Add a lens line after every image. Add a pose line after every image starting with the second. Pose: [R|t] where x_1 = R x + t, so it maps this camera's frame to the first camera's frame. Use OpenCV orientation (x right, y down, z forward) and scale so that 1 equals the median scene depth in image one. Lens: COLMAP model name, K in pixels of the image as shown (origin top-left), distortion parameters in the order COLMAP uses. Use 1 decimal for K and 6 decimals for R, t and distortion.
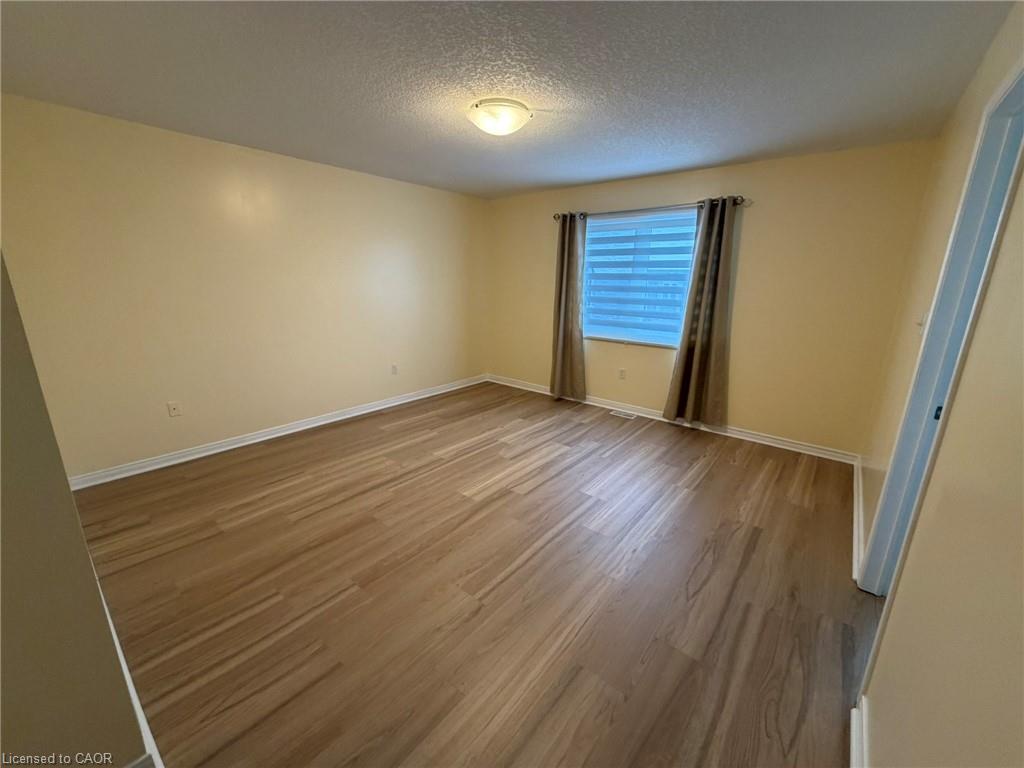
lens RADIAL K [[408.3, 0, 509.1], [0, 408.3, 383.1], [0, 0, 1]] dist [0.000236, 0.000006]
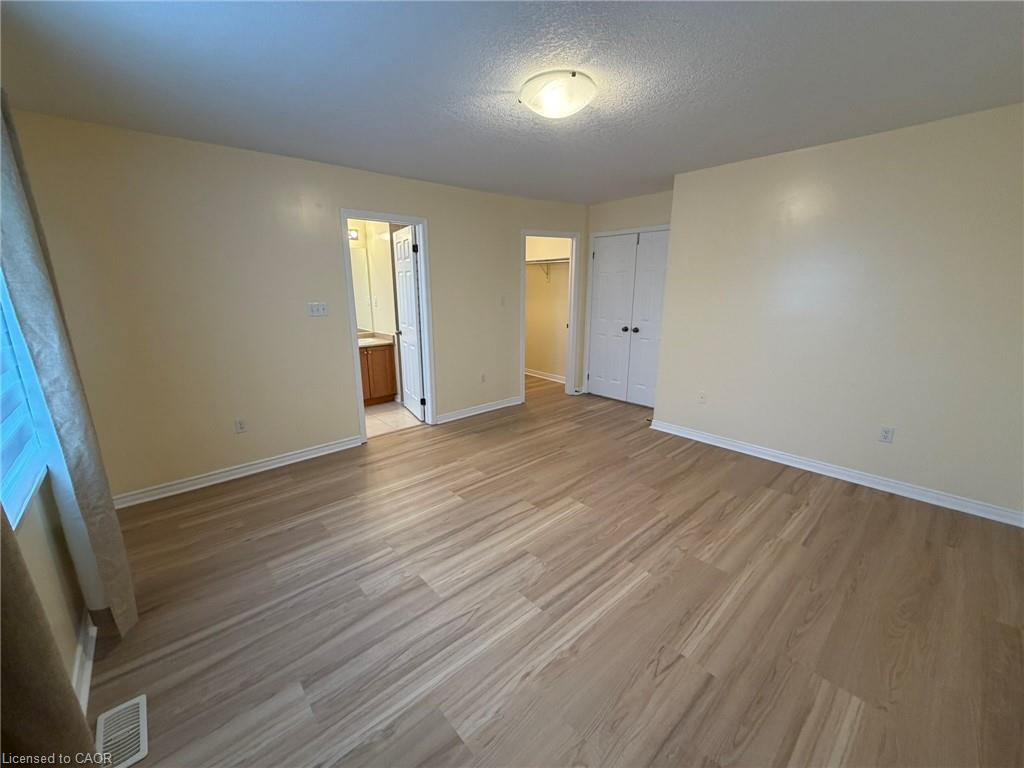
lens RADIAL K [[408.3, 0, 508.7], [0, 408.3, 383.2], [0, 0, 1]] dist [0.000236, 0.000006]
pose [[-0.988125, -0.043616, 0.147328, -0.058942], [0.032092, 0.879128, 0.475503, -0.419884], [-0.150260, 0.474585, -0.867290, 1.578970]]
